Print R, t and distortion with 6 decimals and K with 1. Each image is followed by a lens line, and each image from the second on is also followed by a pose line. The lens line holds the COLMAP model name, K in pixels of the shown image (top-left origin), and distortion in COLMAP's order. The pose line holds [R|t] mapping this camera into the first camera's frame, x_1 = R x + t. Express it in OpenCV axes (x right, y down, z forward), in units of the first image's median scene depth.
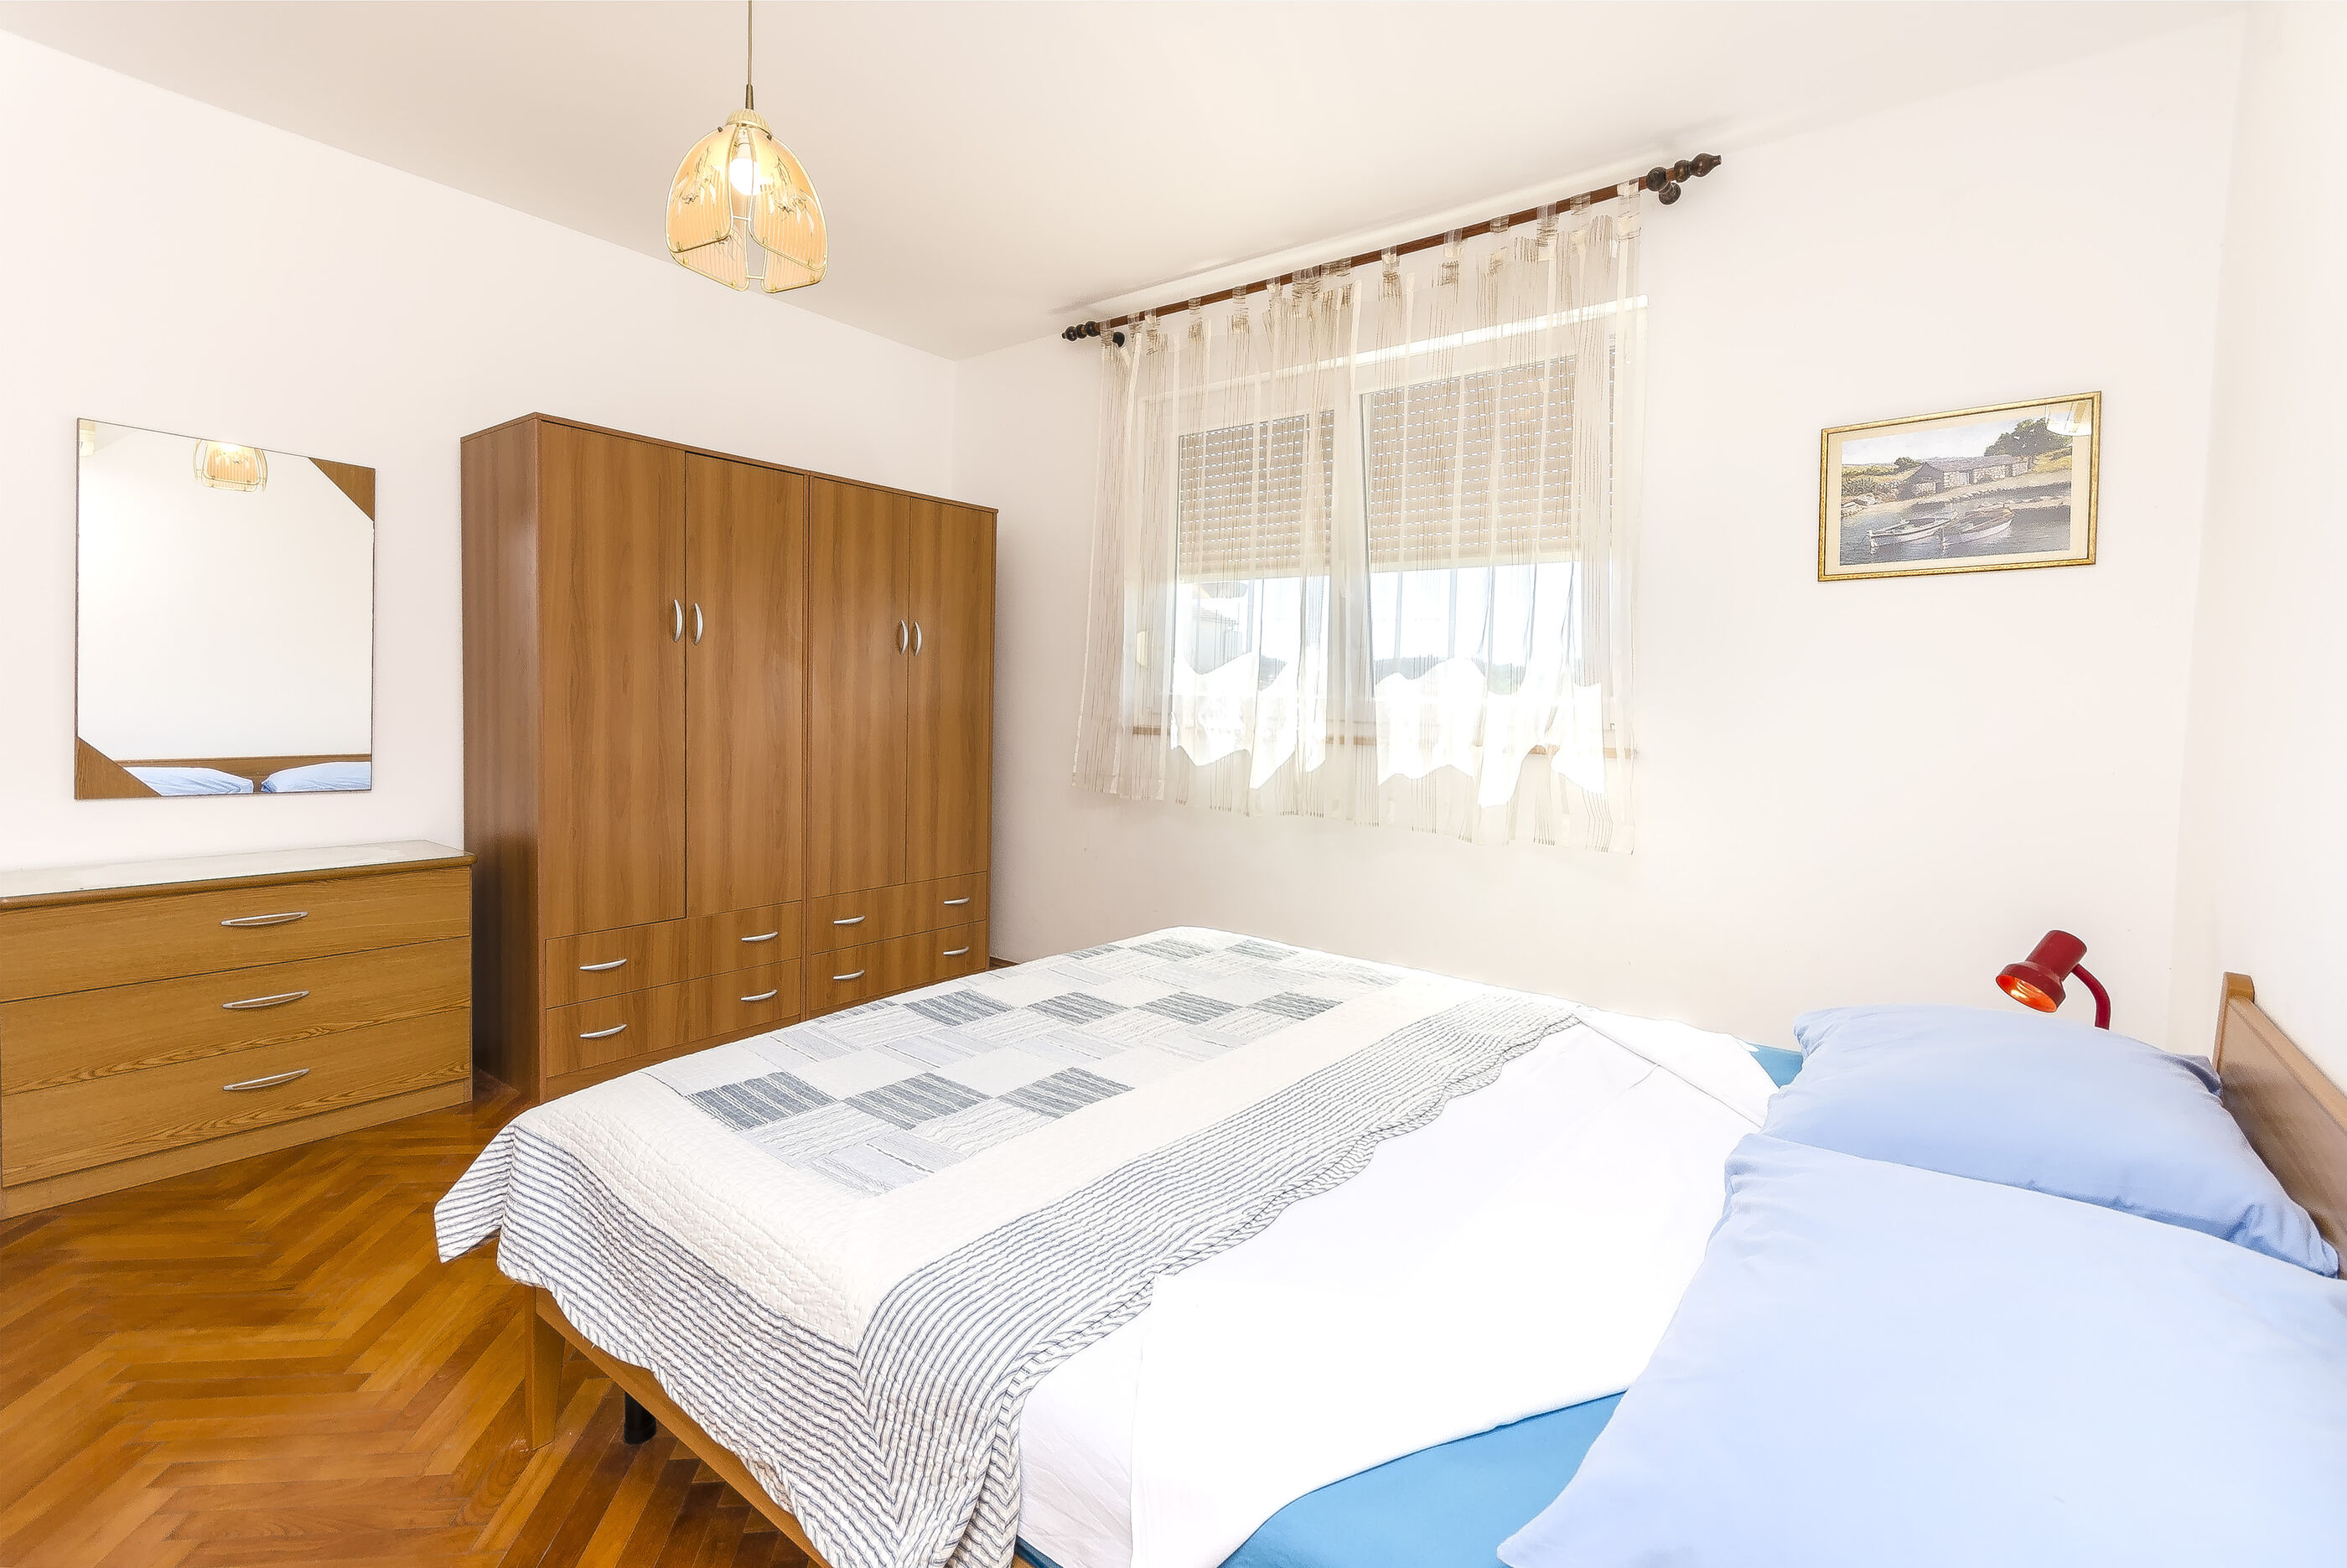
lens RADIAL K [[1061.8, 0, 1173.5], [0, 1061.8, 784.0], [0, 0, 1]] dist [-0.000876, -0.000099]
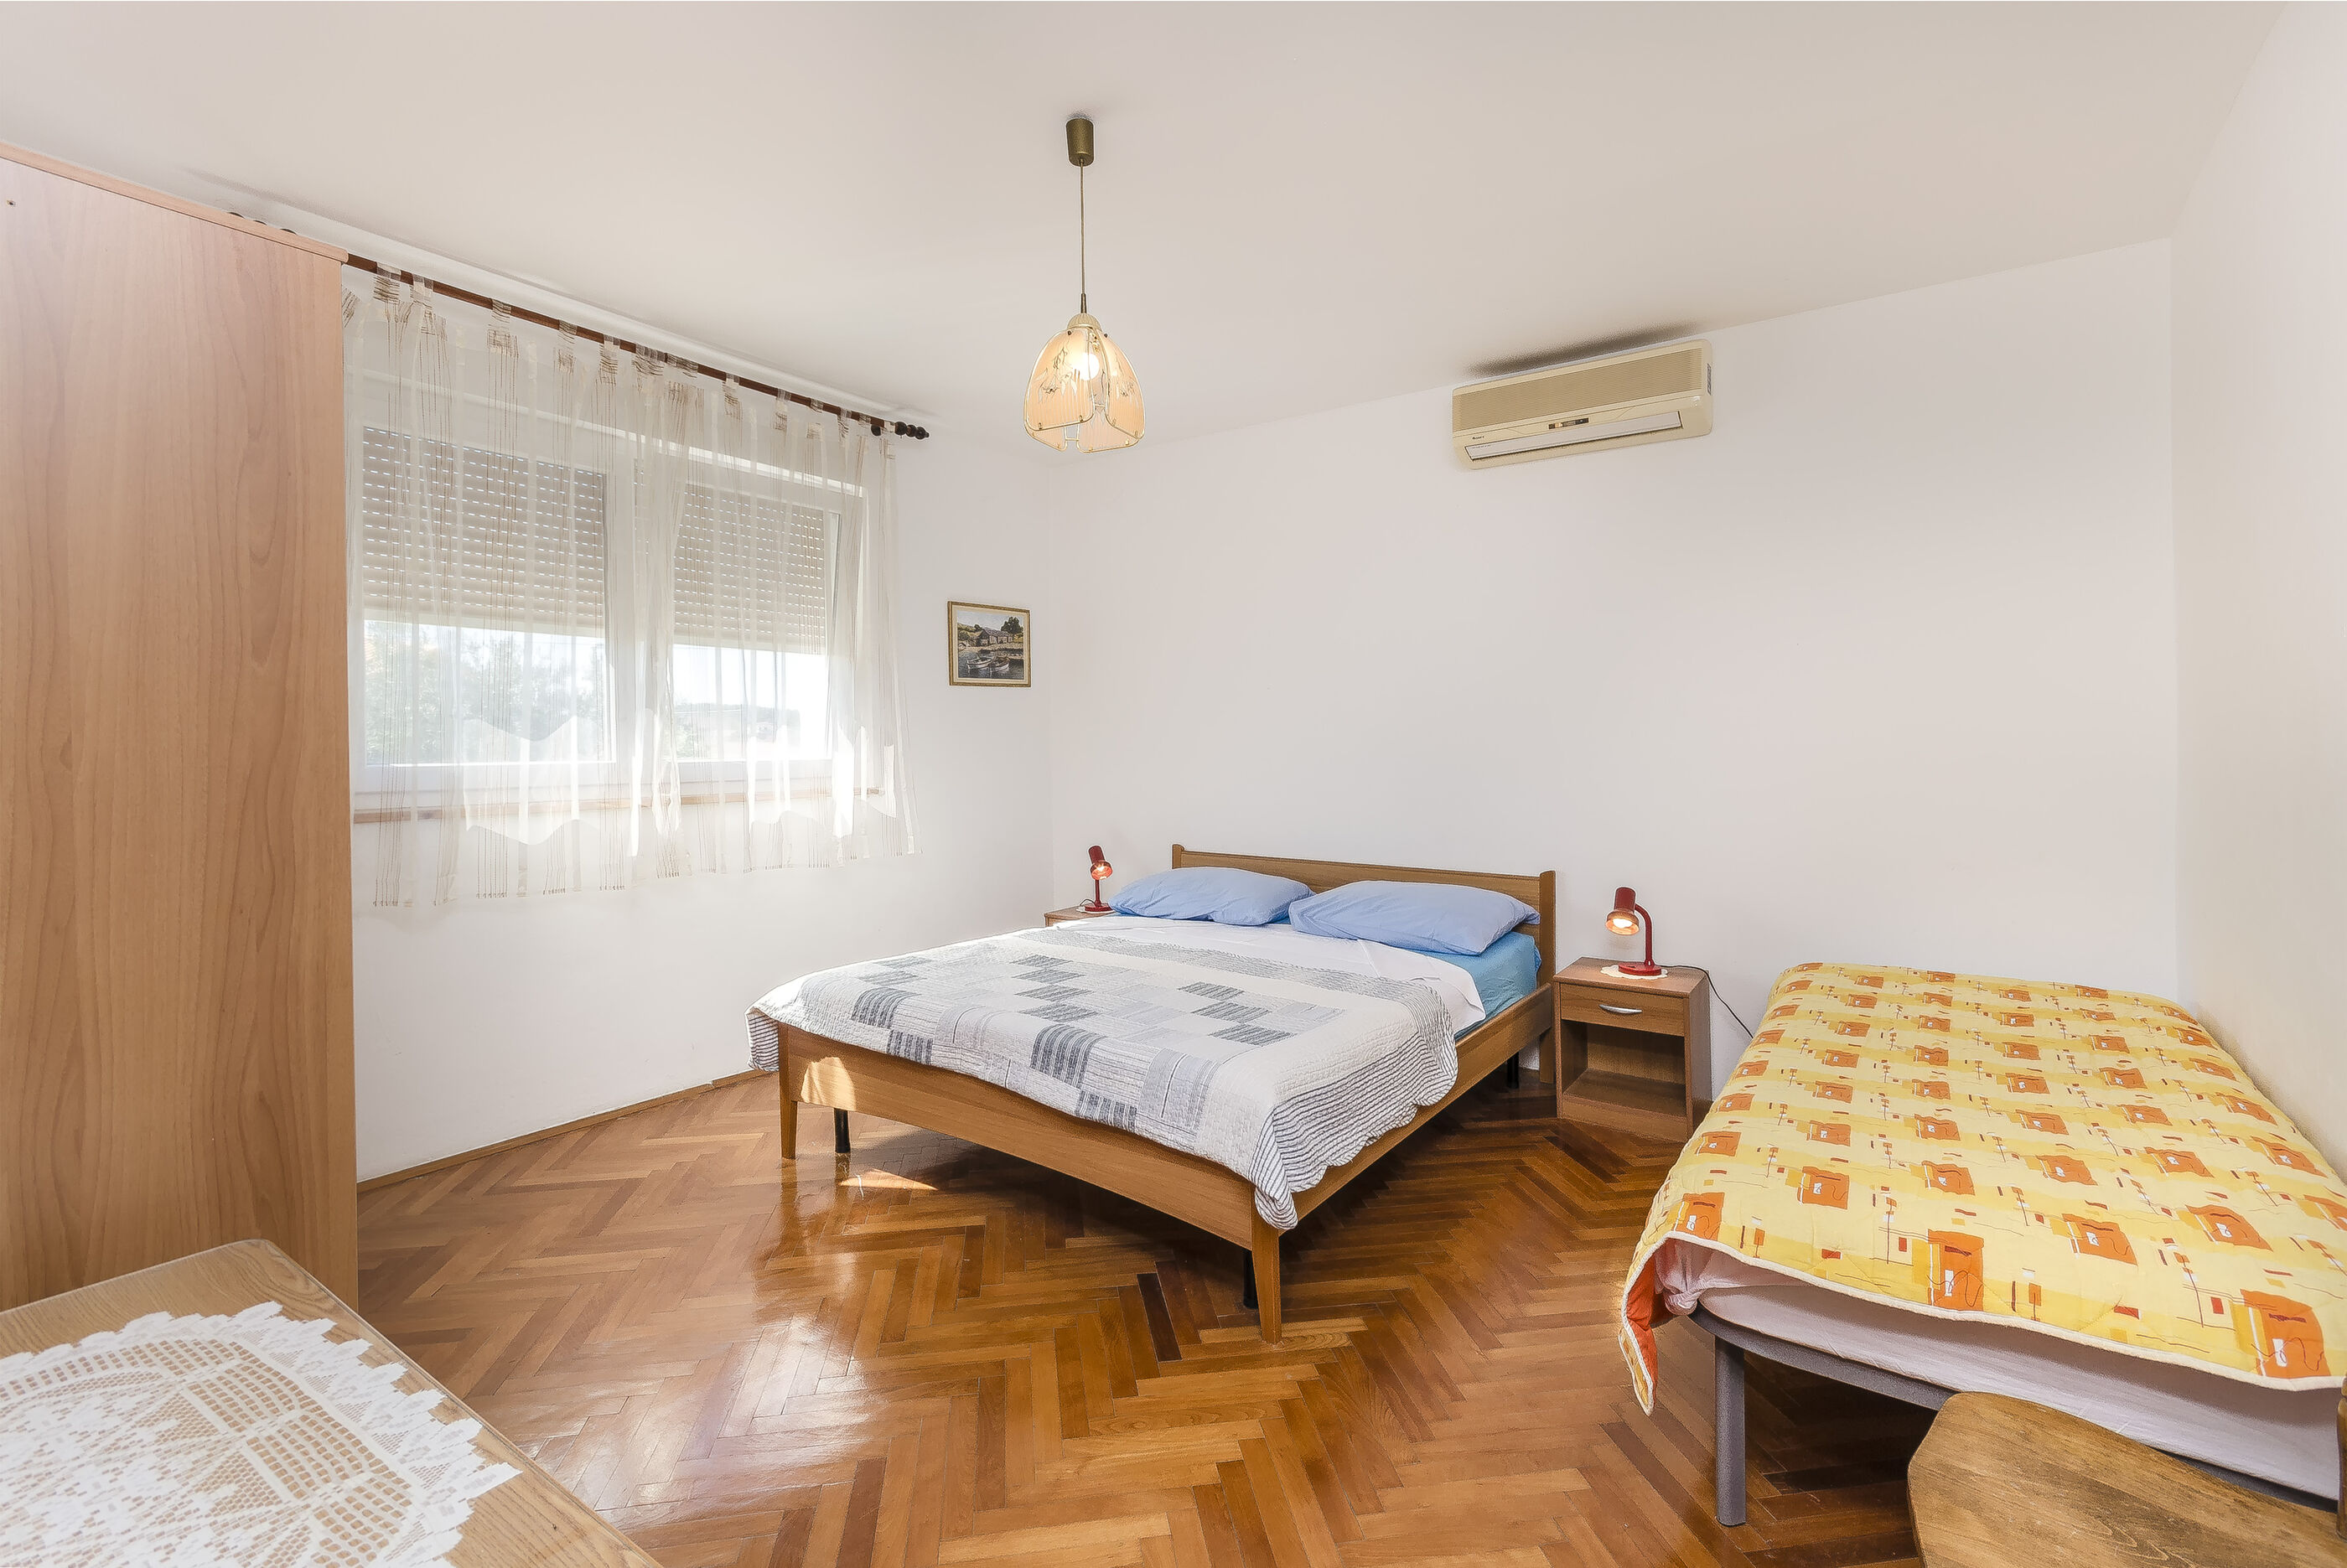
lens RADIAL K [[1061.8, 0, 1173.5], [0, 1061.8, 784.0], [0, 0, 1]] dist [-0.000876, -0.000099]
pose [[-0.061156, -0.062505, 0.996169, -1.240535], [0.084873, 0.994097, 0.067585, -0.117657], [-0.994513, 0.088681, -0.055490, 0.761294]]
